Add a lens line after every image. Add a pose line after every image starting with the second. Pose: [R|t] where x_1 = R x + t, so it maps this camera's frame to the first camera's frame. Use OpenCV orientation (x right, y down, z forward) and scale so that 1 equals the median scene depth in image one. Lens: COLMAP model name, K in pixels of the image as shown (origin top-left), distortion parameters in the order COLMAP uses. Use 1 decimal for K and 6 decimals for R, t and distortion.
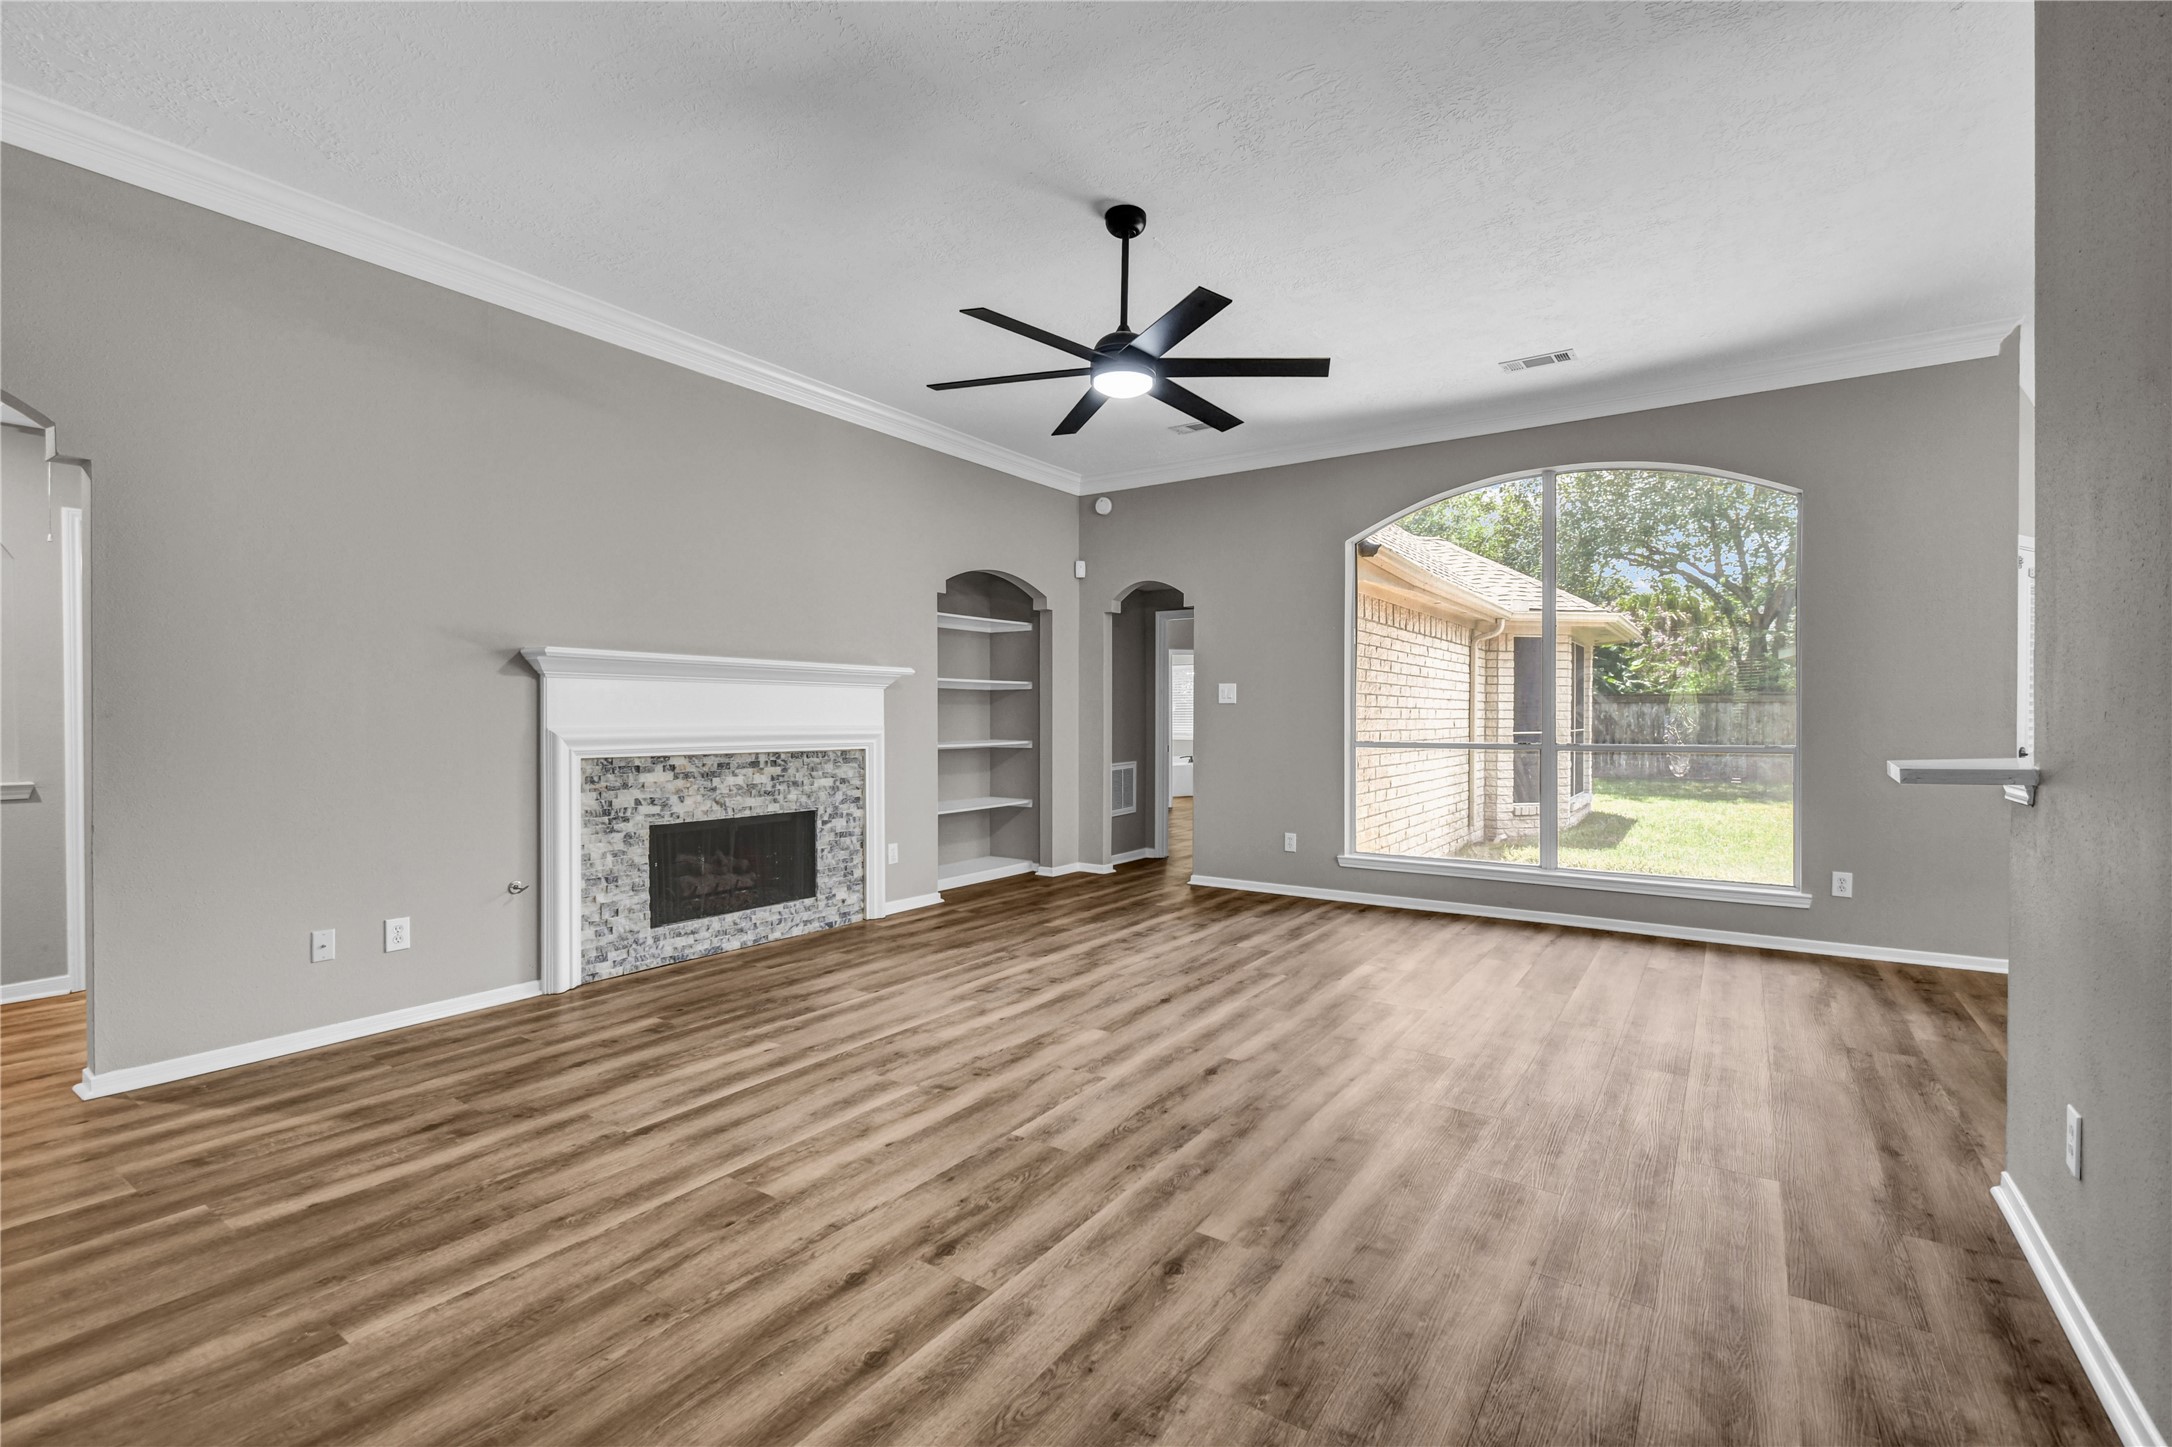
lens RADIAL K [[950.3, 0, 1086.0], [0, 950.3, 723.5], [0, 0, 1]] dist [0.002979, -0.000220]
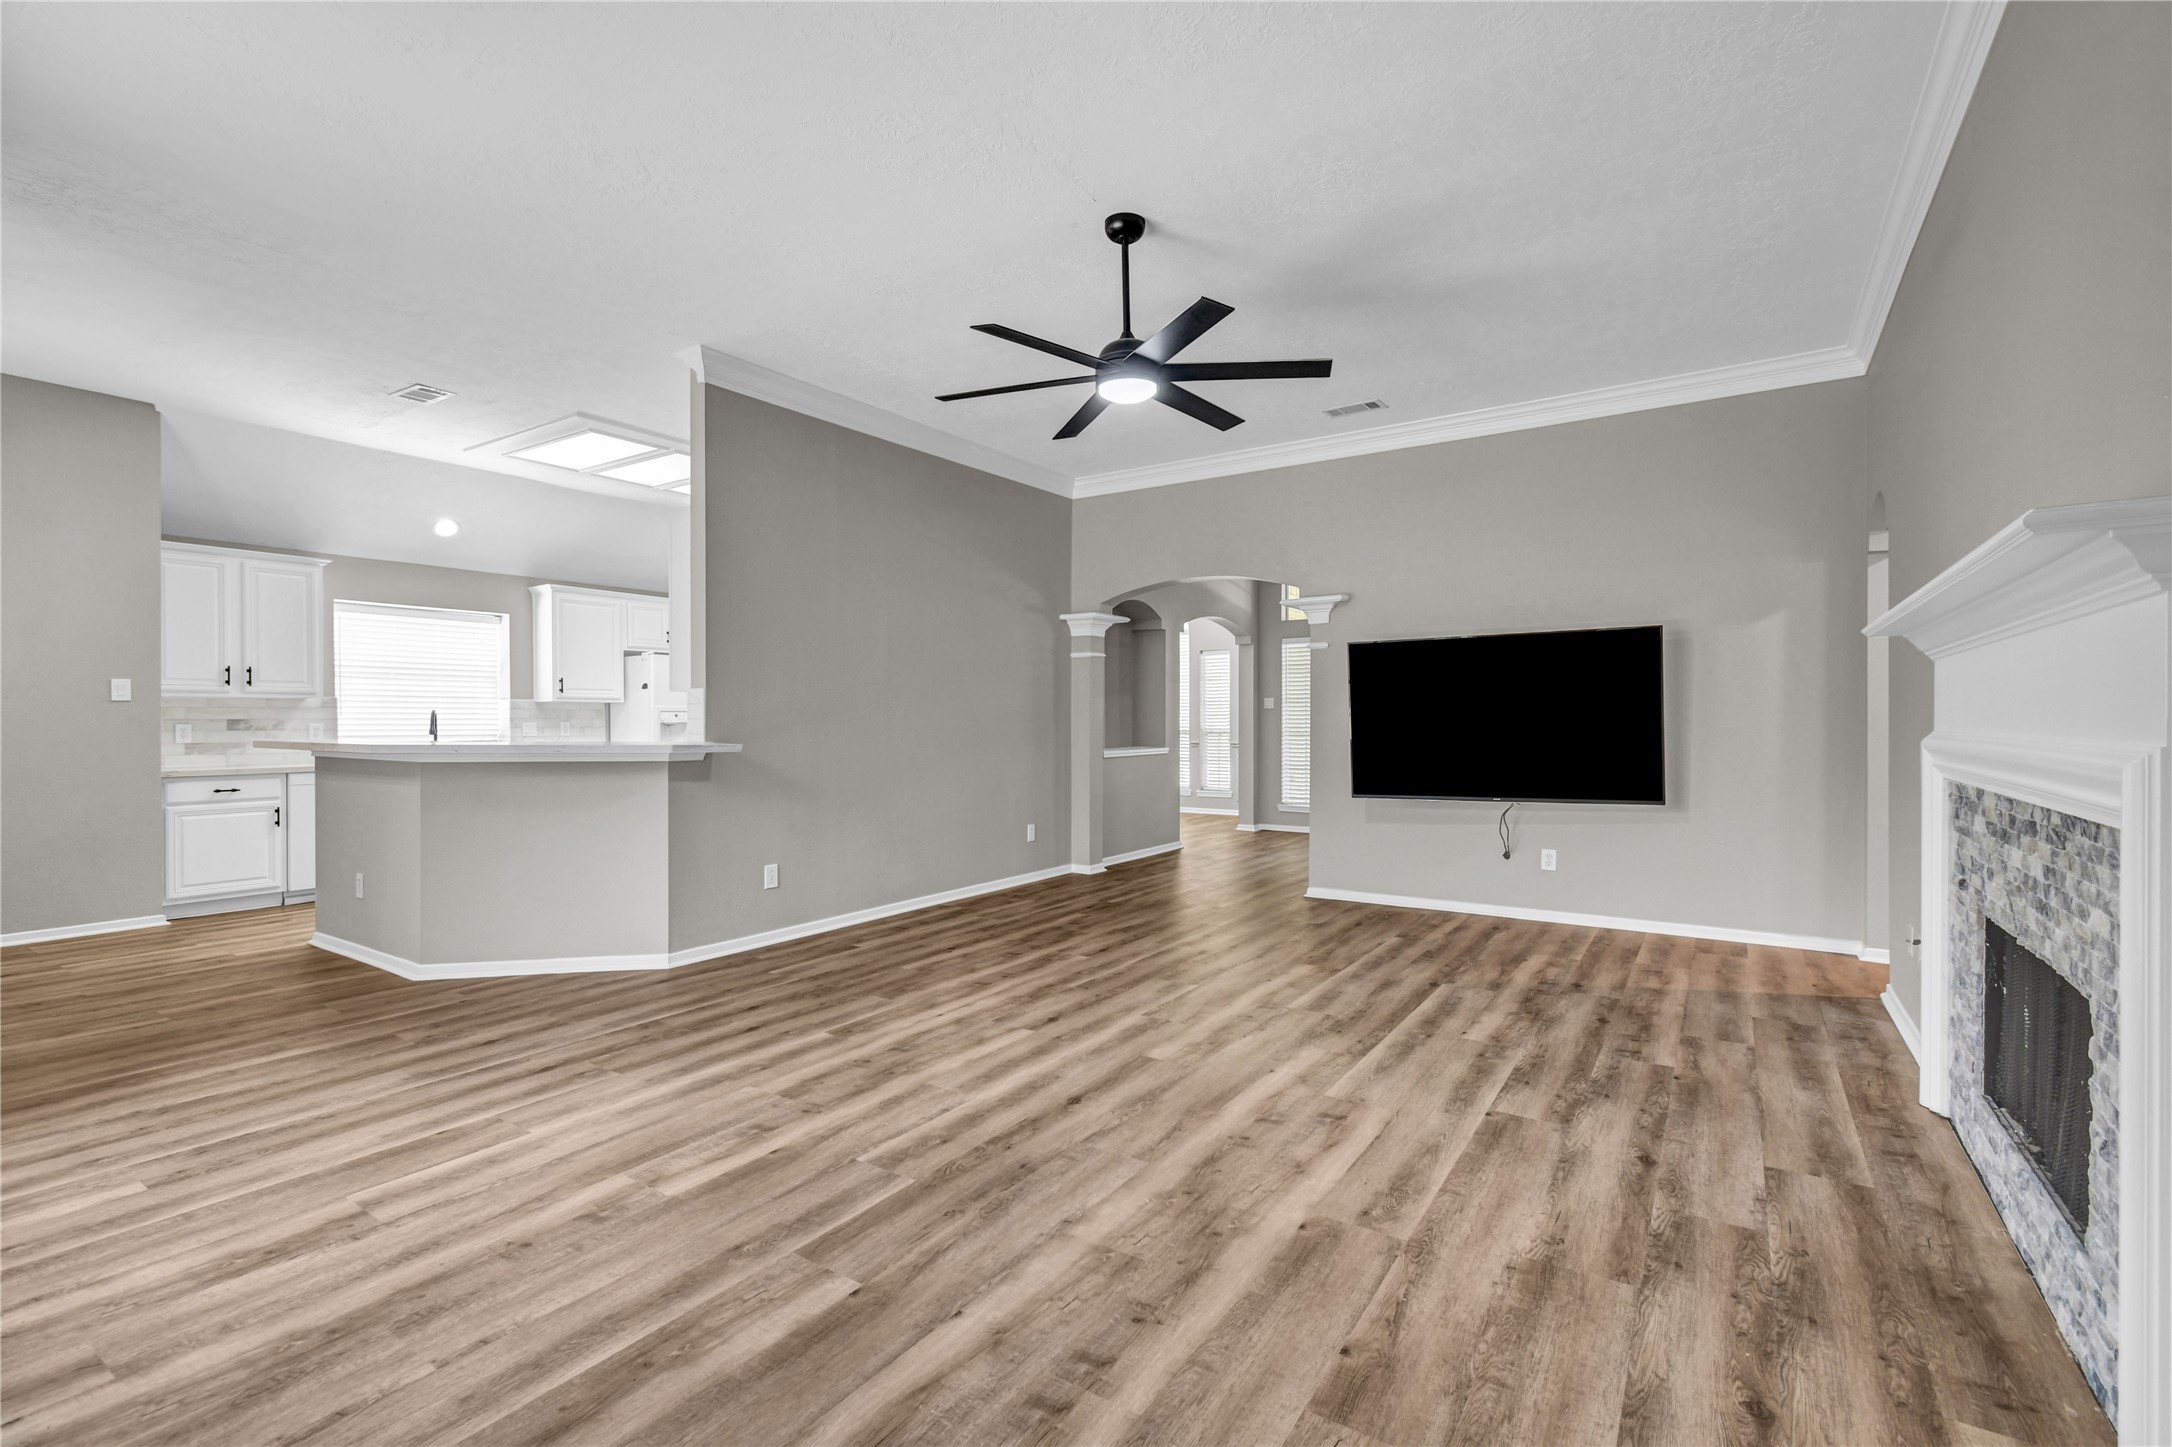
lens RADIAL K [[950.3, 0, 1086.0], [0, 950.3, 723.5], [0, 0, 1]] dist [0.002979, -0.000220]
pose [[-0.999948, 0.000629, -0.010184, 0.091108], [0.000522, 0.999945, 0.010518, -0.011259], [0.010190, 0.010512, -0.999893, 1.935119]]
